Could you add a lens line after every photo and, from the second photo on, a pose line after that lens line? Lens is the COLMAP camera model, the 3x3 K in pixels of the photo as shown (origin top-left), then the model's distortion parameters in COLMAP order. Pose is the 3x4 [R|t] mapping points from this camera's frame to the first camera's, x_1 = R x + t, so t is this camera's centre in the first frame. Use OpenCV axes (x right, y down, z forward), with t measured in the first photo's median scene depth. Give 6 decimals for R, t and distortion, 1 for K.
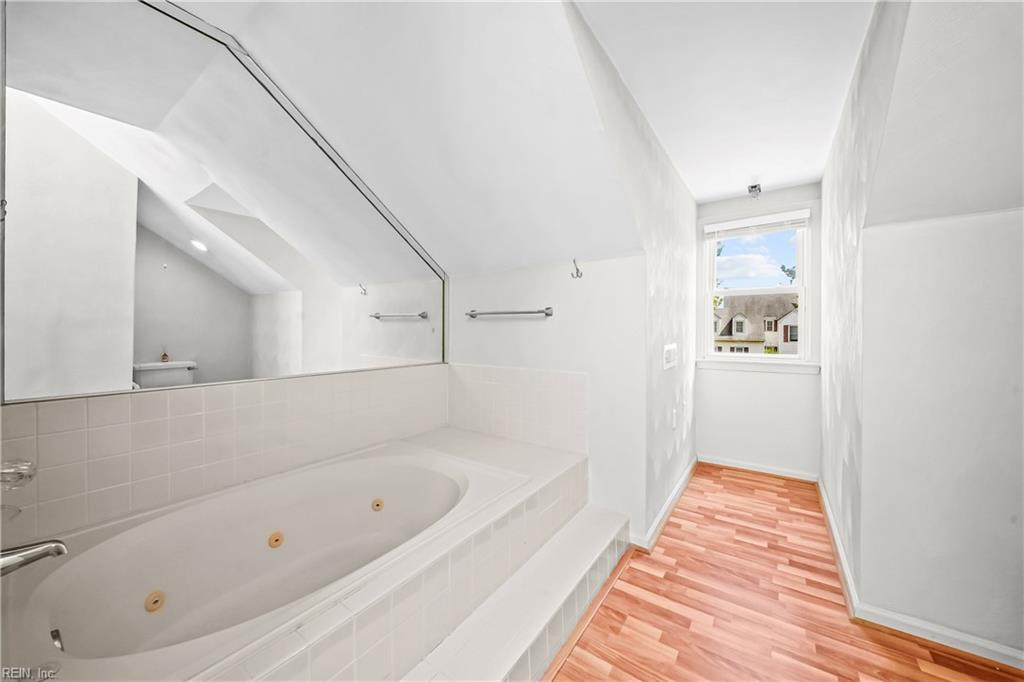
lens RADIAL K [[361.2, 0, 506.1], [0, 361.2, 332.1], [0, 0, 1]] dist [0.001497, -0.003160]
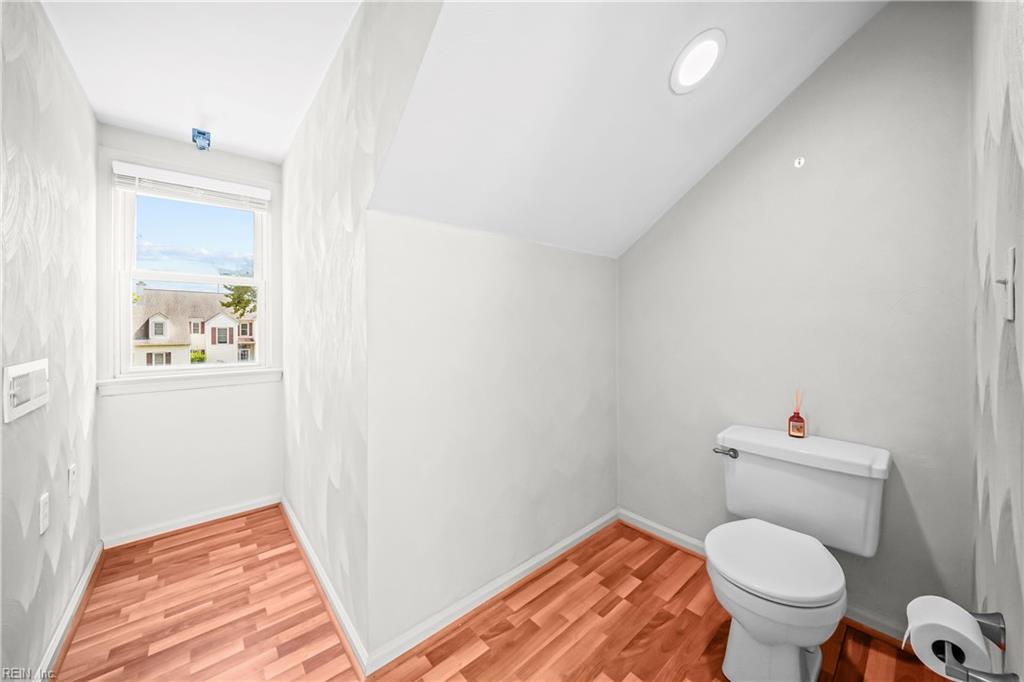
lens RADIAL K [[361.2, 0, 506.1], [0, 361.2, 332.1], [0, 0, 1]] dist [0.001497, -0.003160]
pose [[0.227734, -0.003561, 0.973717, 0.127813], [0.009543, 0.999953, 0.001425, 0.000798], [-0.973677, 0.008968, 0.227758, 0.258902]]
